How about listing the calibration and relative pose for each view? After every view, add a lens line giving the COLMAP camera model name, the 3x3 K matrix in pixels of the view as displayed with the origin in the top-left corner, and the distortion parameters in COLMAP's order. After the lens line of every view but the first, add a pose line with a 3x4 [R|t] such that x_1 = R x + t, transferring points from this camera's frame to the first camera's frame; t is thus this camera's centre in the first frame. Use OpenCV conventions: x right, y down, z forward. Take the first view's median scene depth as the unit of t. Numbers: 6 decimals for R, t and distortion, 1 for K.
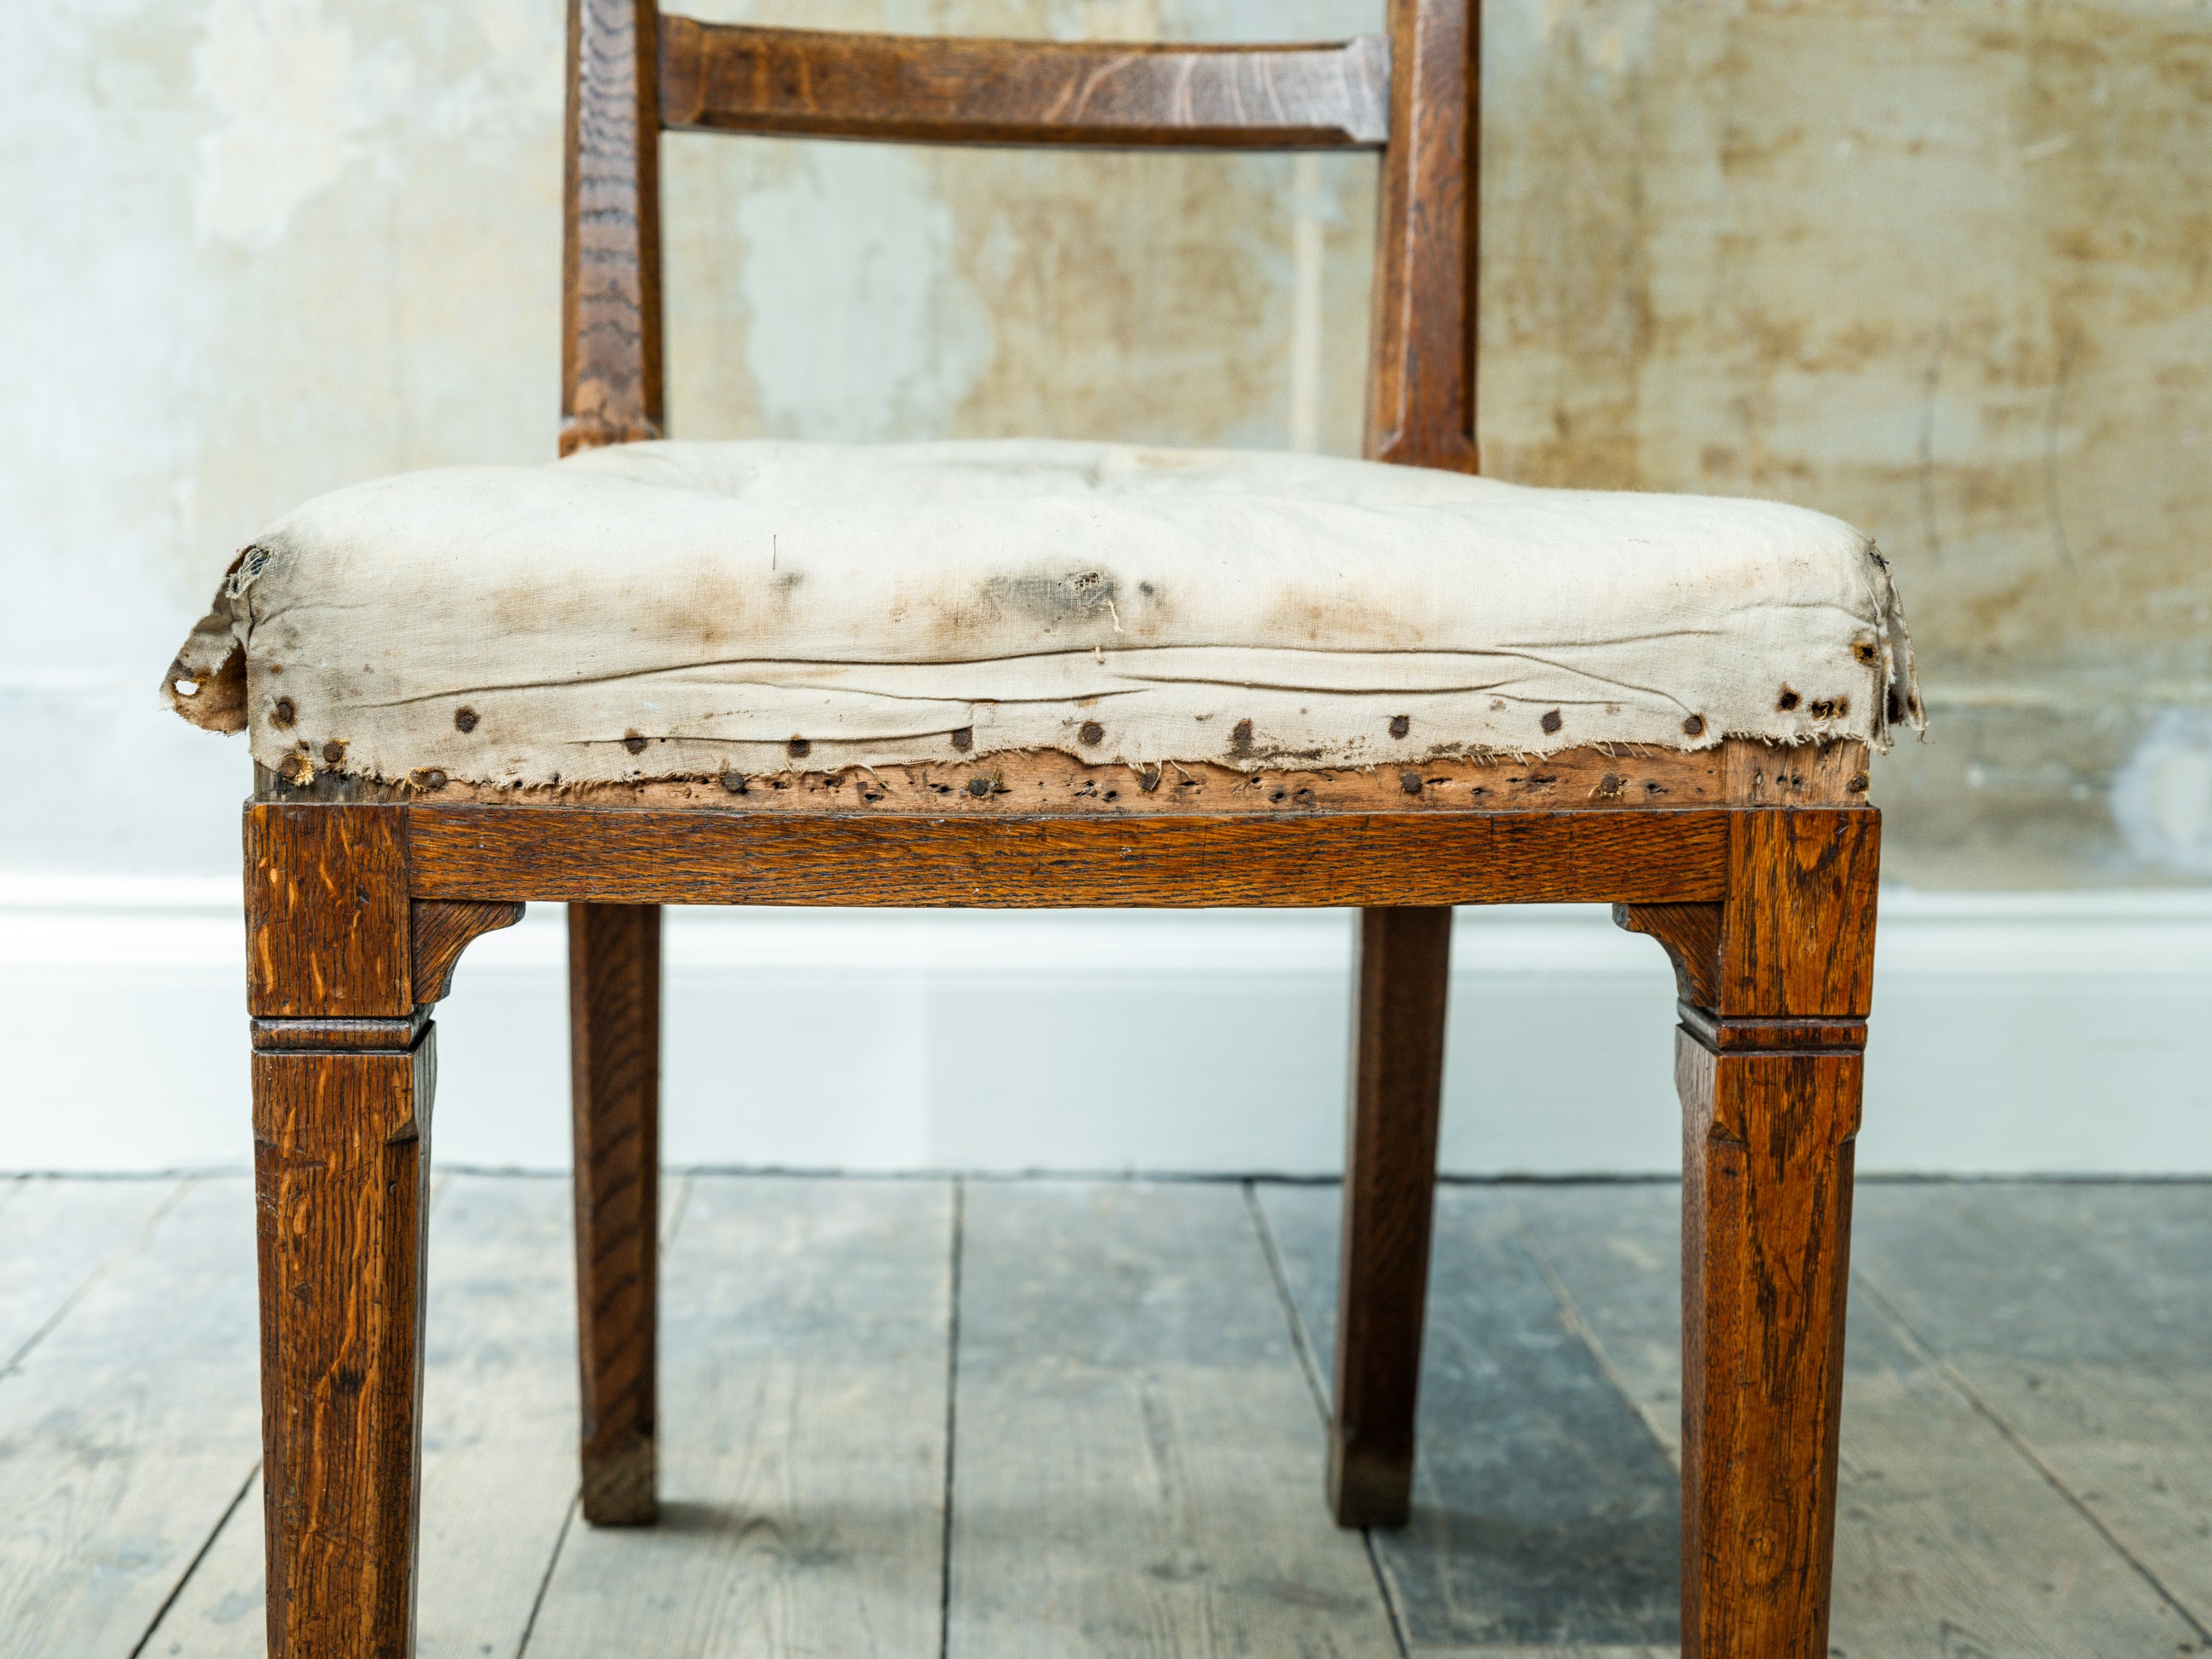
lens RADIAL K [[3126.1, 0, 1108.7], [0, 3126.1, 815.3], [0, 0, 1]] dist [-0.003259, -0.027826]
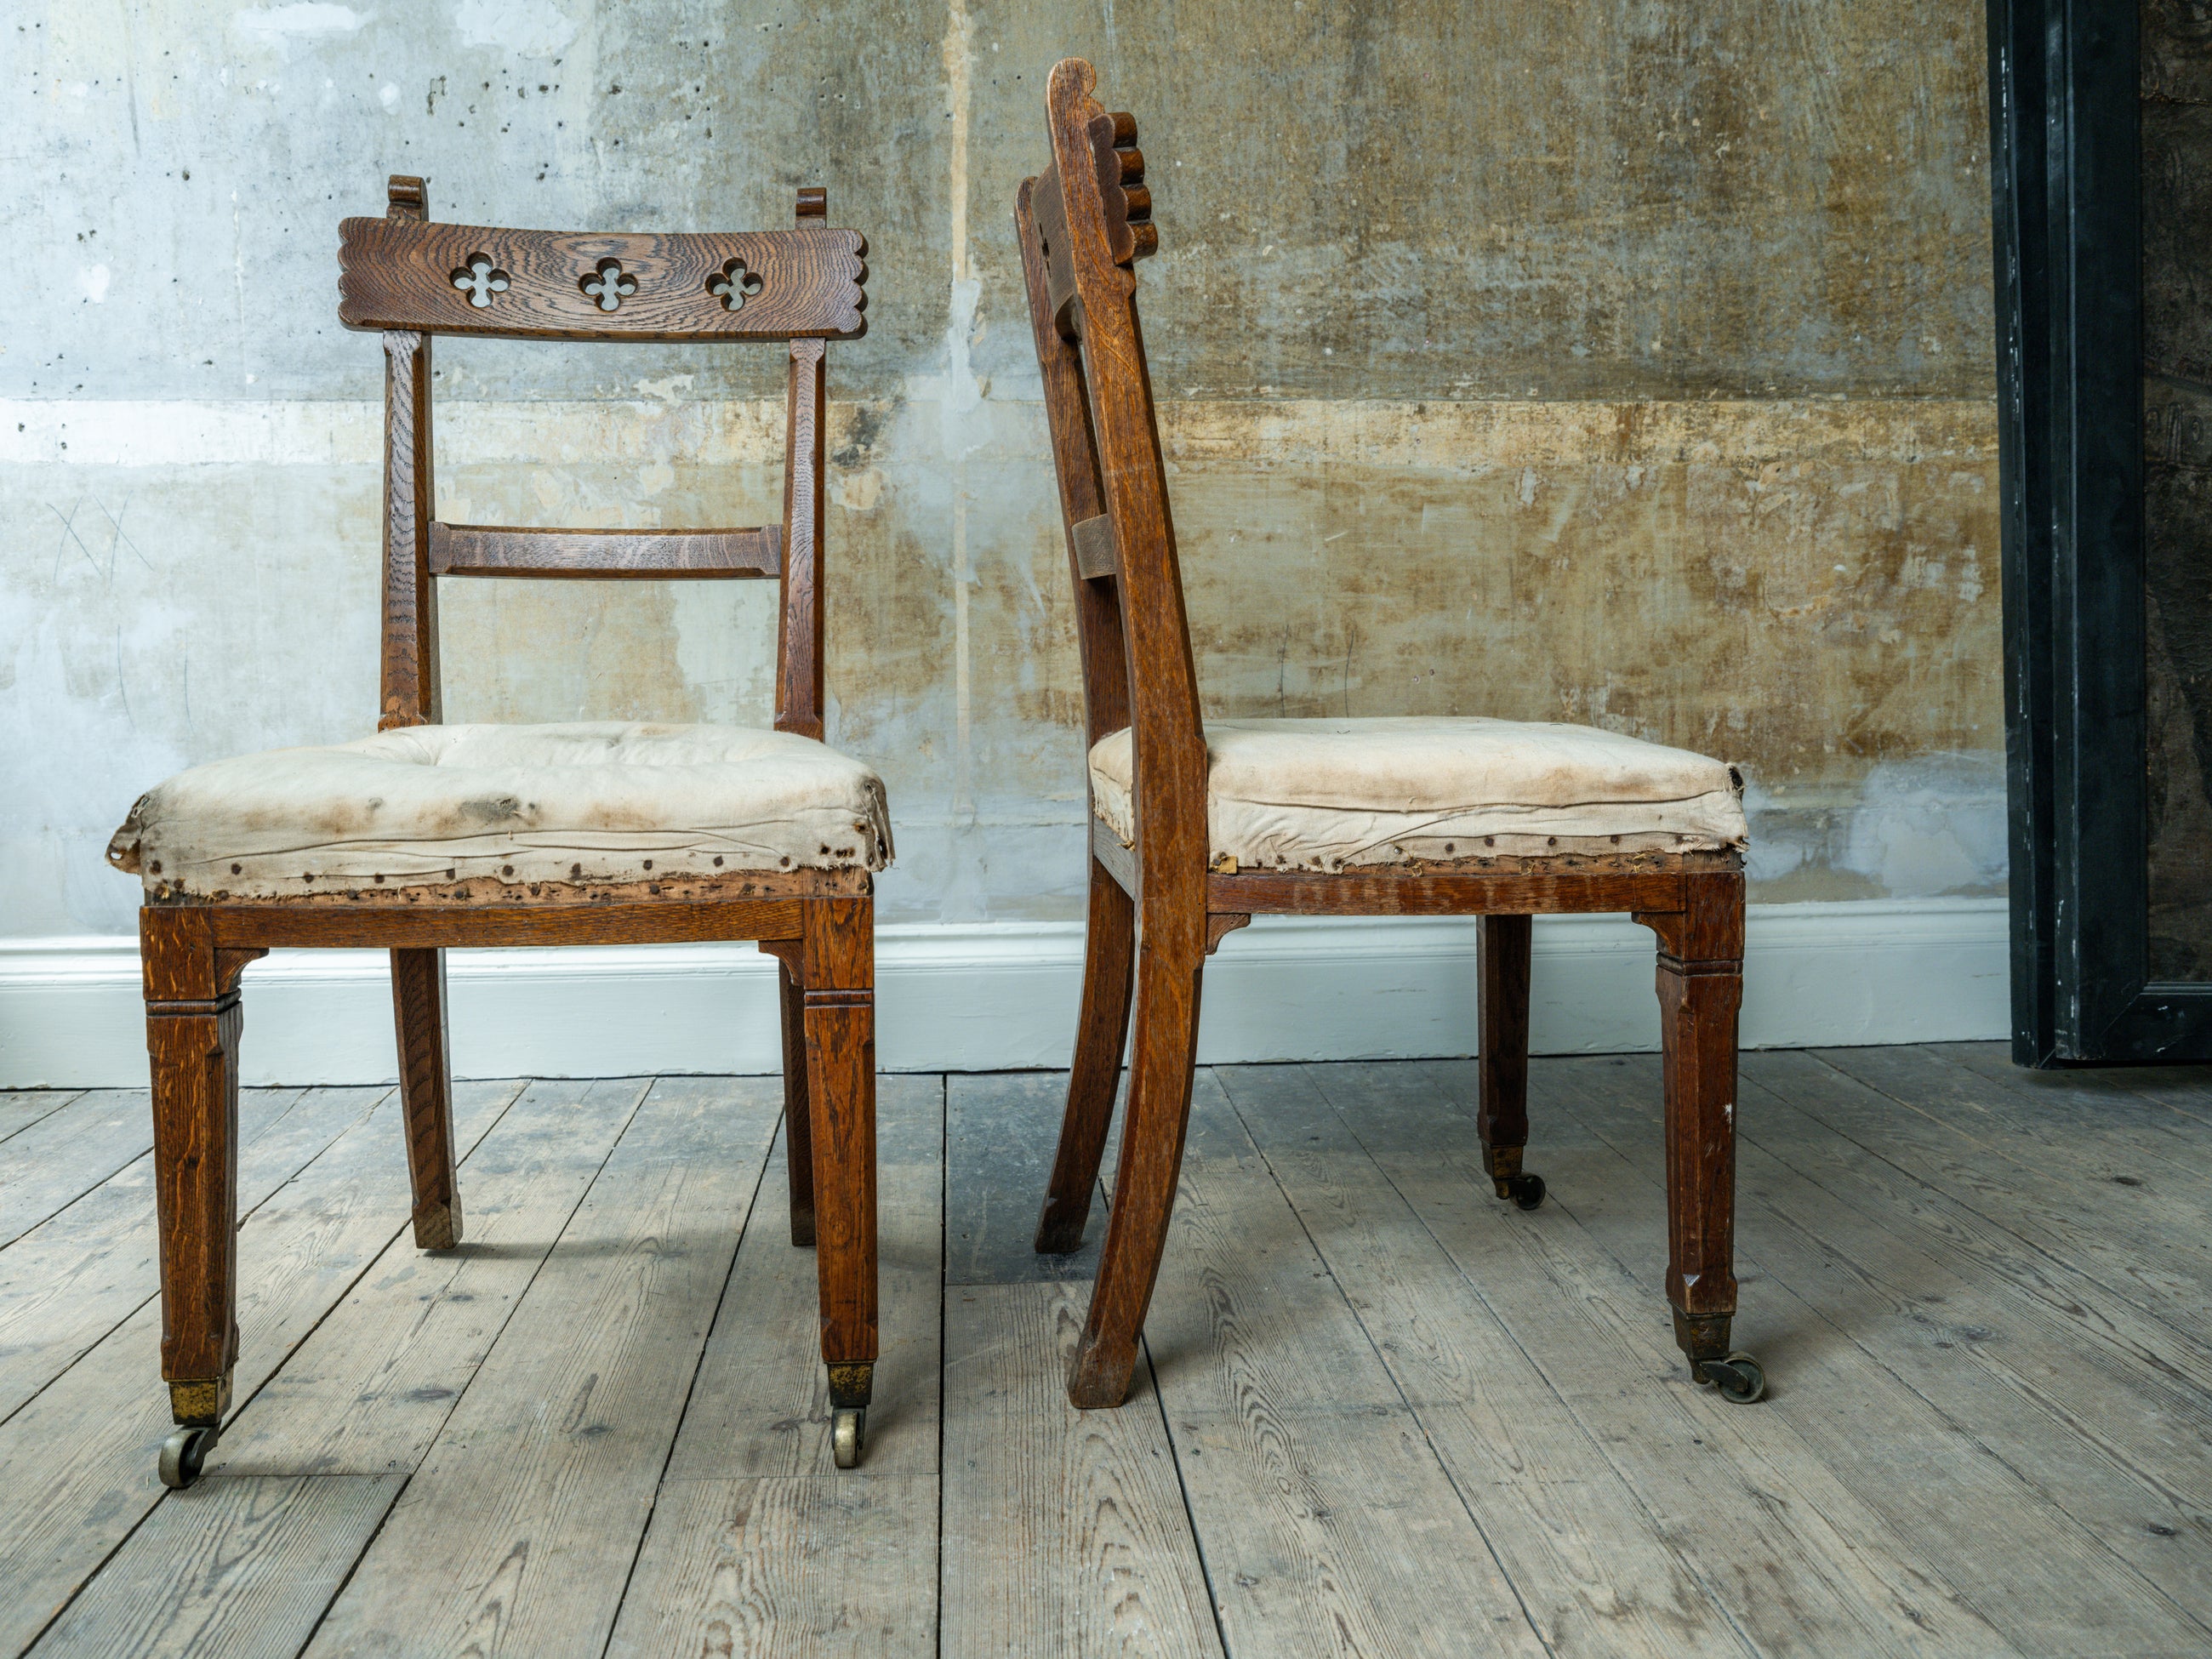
lens RADIAL K [[1905.3, 0, 1070.2], [0, 1905.3, 777.5], [0, 0, 1]] dist [-0.015395, 0.036594]
pose [[0.999464, -0.025524, 0.020523, 0.110715], [0.026506, 0.998443, -0.049073, -0.006748], [-0.019239, 0.049590, 0.998584, -0.207037]]
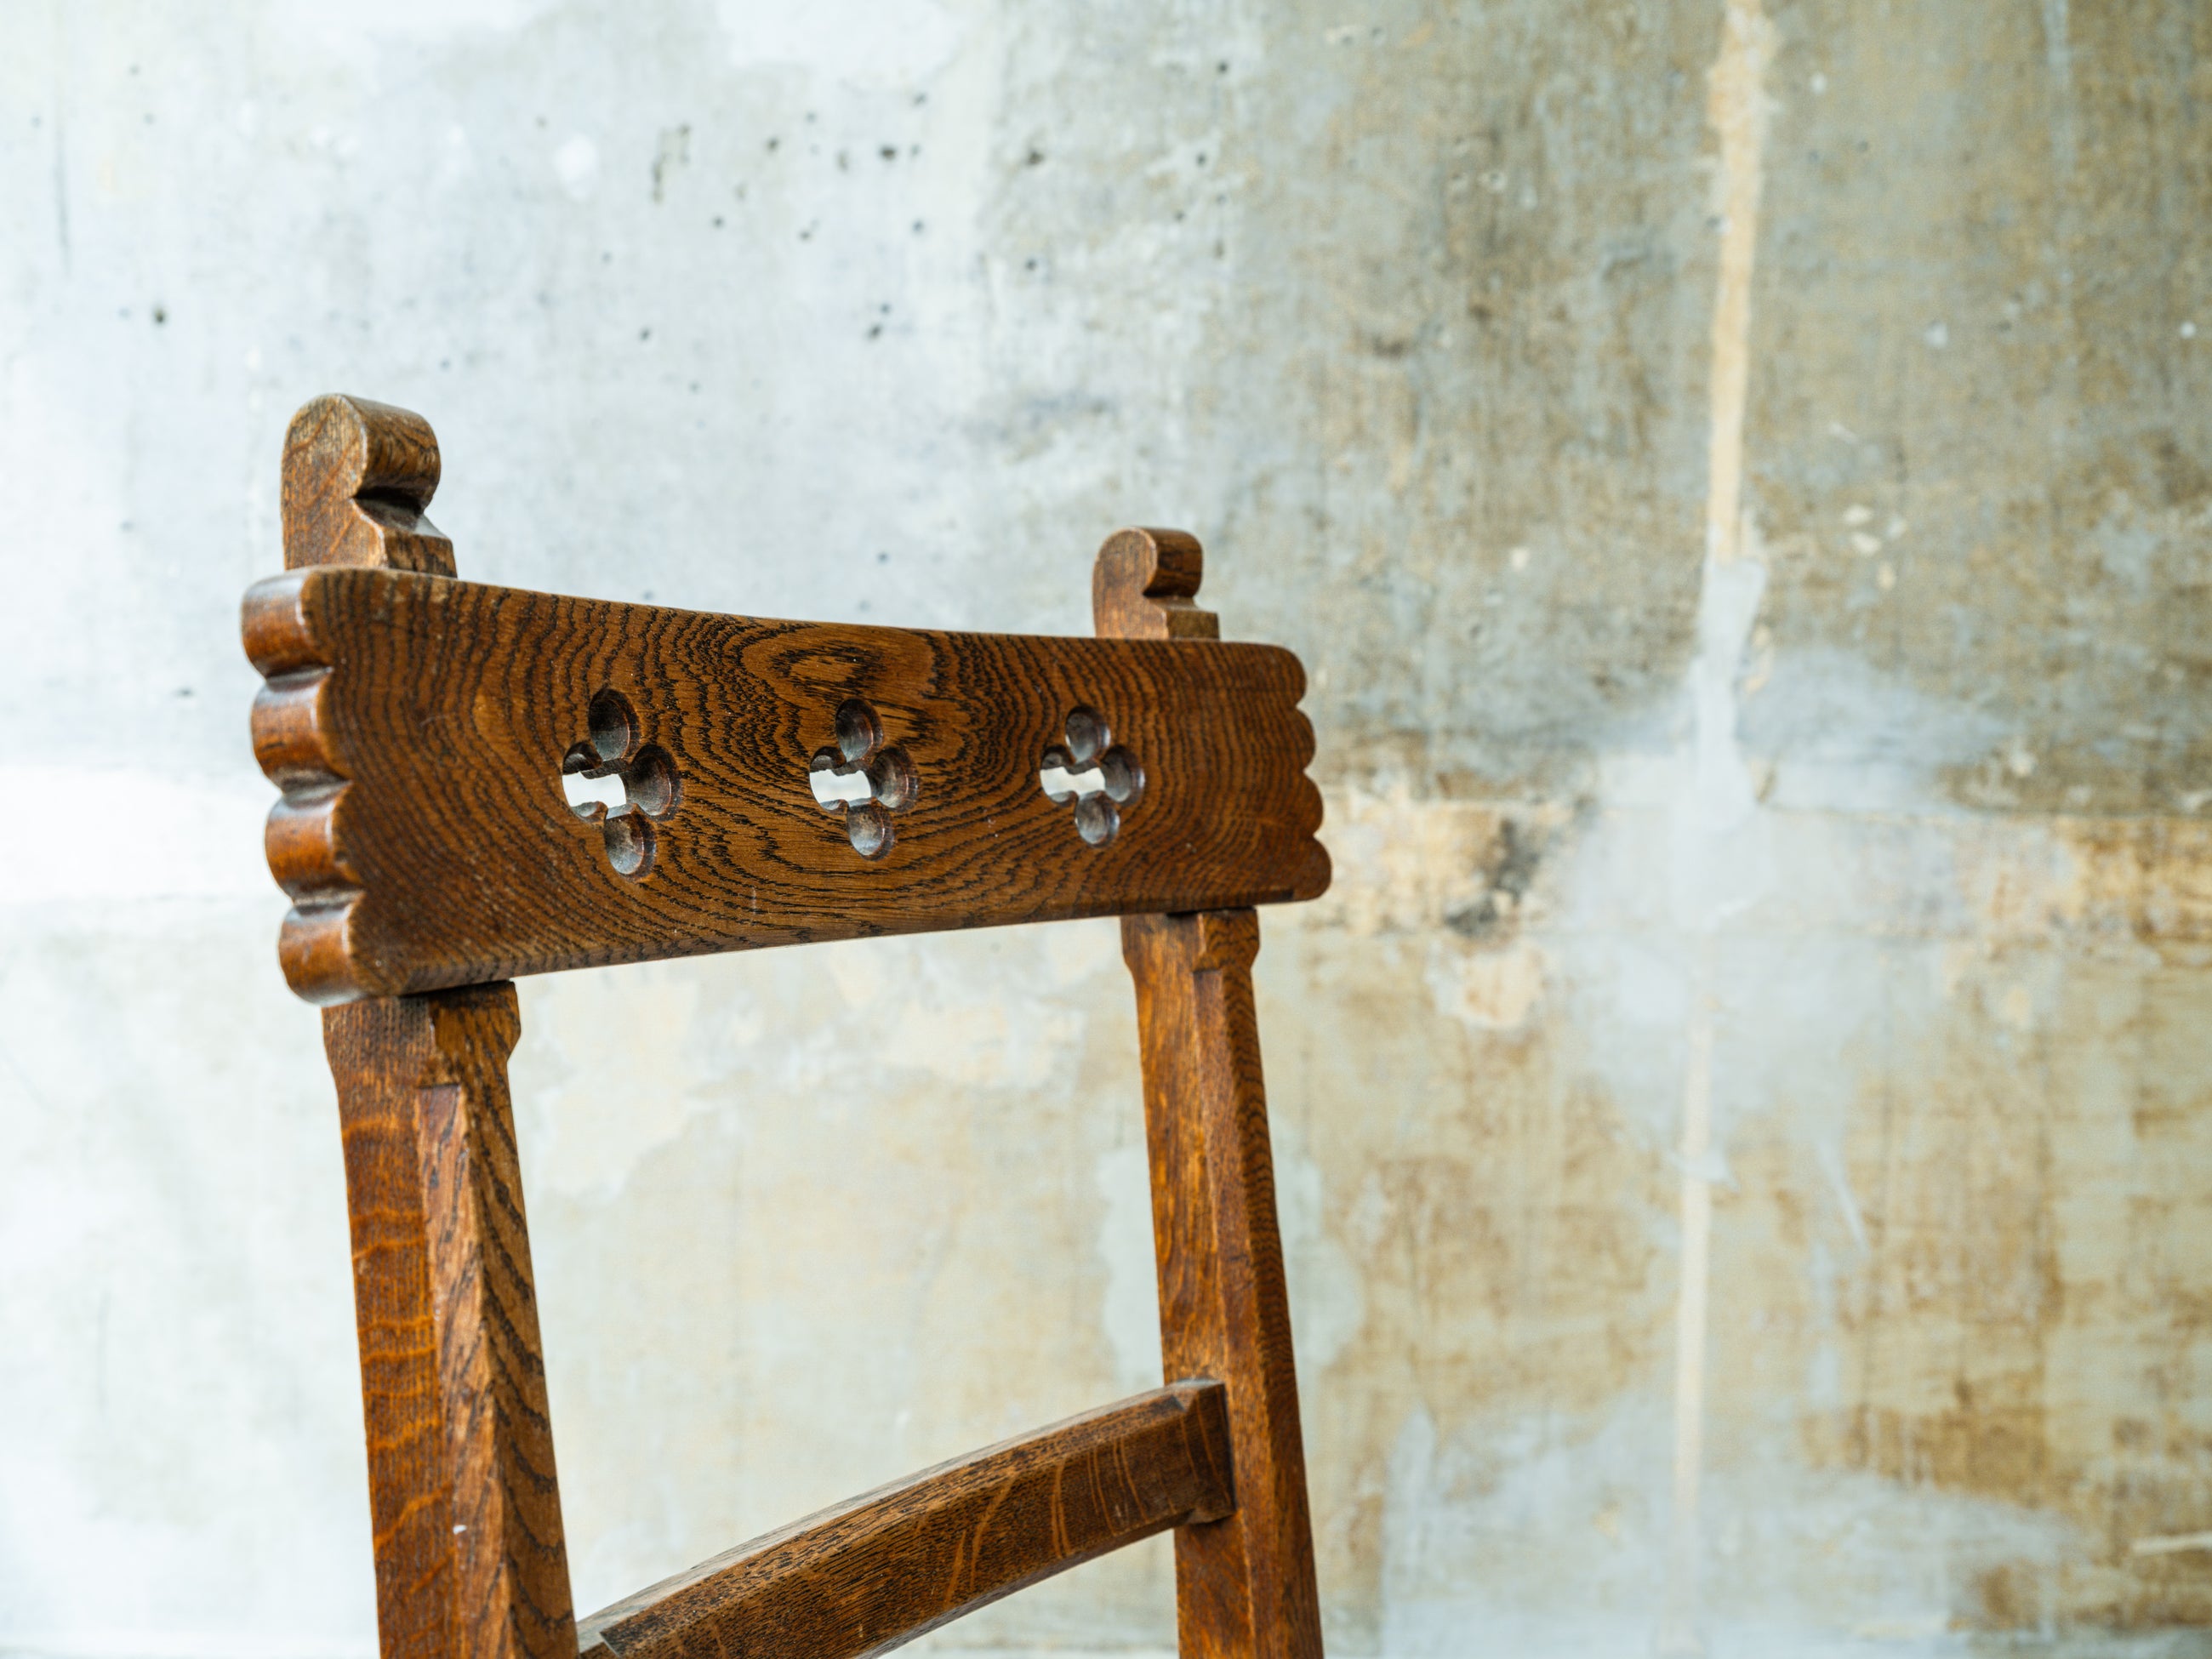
lens RADIAL K [[2319.5, 0, 1109.1], [0, 2319.5, 799.9], [0, 0, 1]] dist [0.002792, 0.010284]
pose [[0.999345, 0.010989, -0.034466, -0.096036], [-0.014131, 0.995633, -0.092277, -0.251726], [0.033302, 0.092704, 0.995137, 0.300236]]
